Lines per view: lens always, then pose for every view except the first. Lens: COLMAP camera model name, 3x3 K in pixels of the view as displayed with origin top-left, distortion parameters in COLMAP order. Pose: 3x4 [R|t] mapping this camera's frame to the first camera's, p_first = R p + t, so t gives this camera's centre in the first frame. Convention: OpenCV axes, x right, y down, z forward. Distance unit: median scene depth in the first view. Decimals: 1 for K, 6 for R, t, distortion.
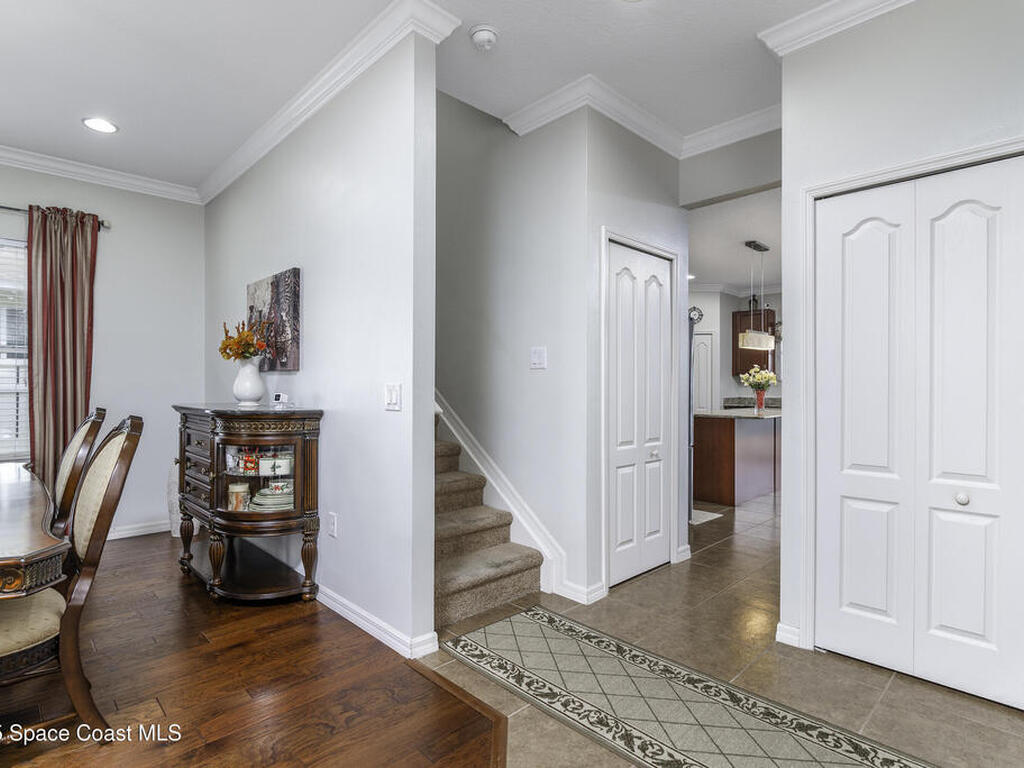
lens RADIAL K [[538.8, 0, 487.5], [0, 538.8, 384.2], [0, 0, 1]] dist [0.006167, -0.002022]
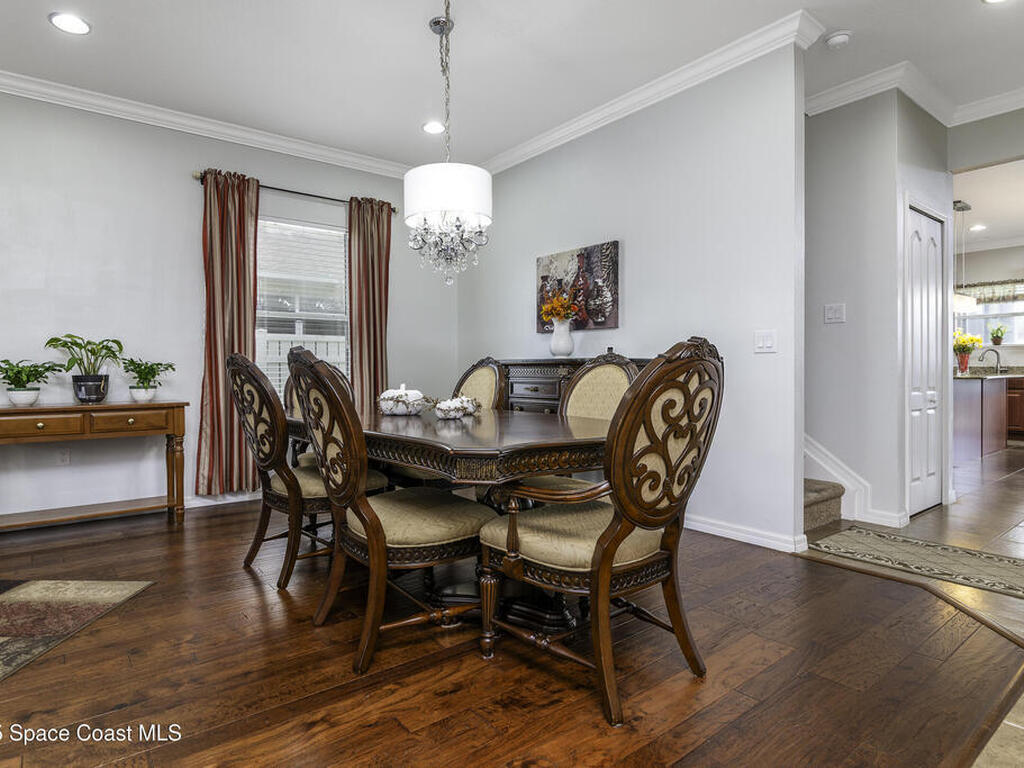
lens RADIAL K [[578.2, 0, 460.5], [0, 578.2, 373.2], [0, 0, 1]] dist [0.002407, -0.001663]
pose [[0.992619, -0.006419, -0.121107, -0.539333], [0.007425, 0.999942, 0.007860, 0.061230], [0.121050, -0.008702, 0.992608, -0.295812]]
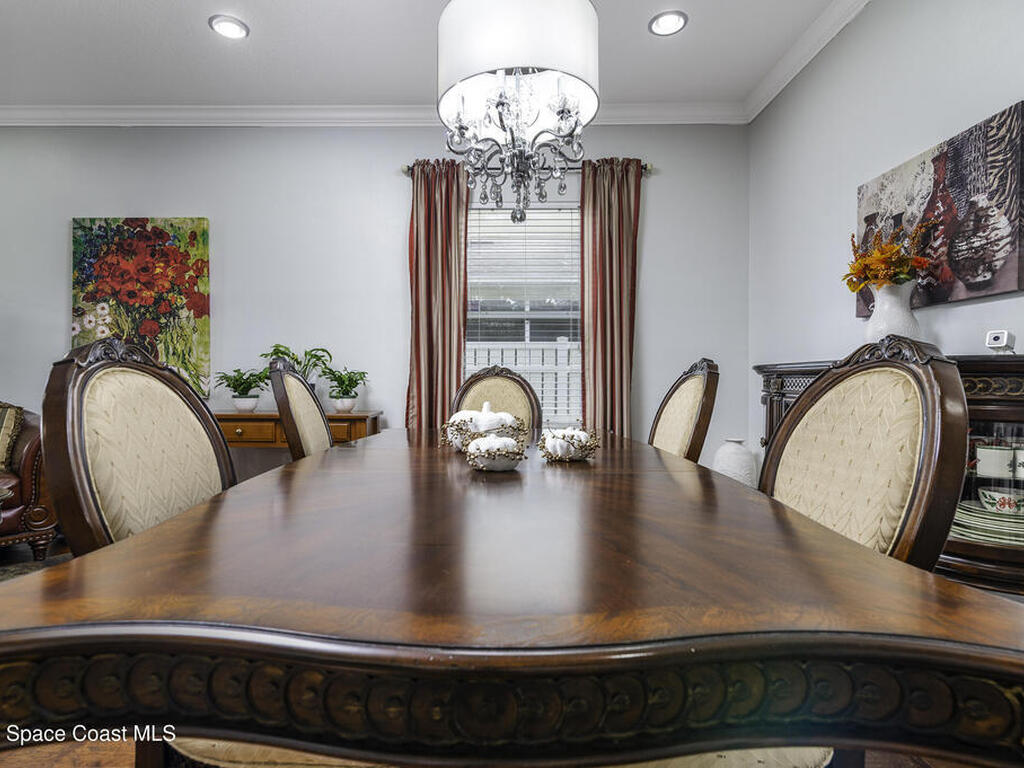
lens RADIAL K [[538.8, 0, 493.7], [0, 538.8, 388.5], [0, 0, 1]] dist [0.006167, -0.002022]
pose [[0.729662, 0.008009, -0.683761, -0.369642], [0.003362, 0.999877, 0.015300, 0.063075], [0.683800, -0.013462, 0.729545, 0.233986]]
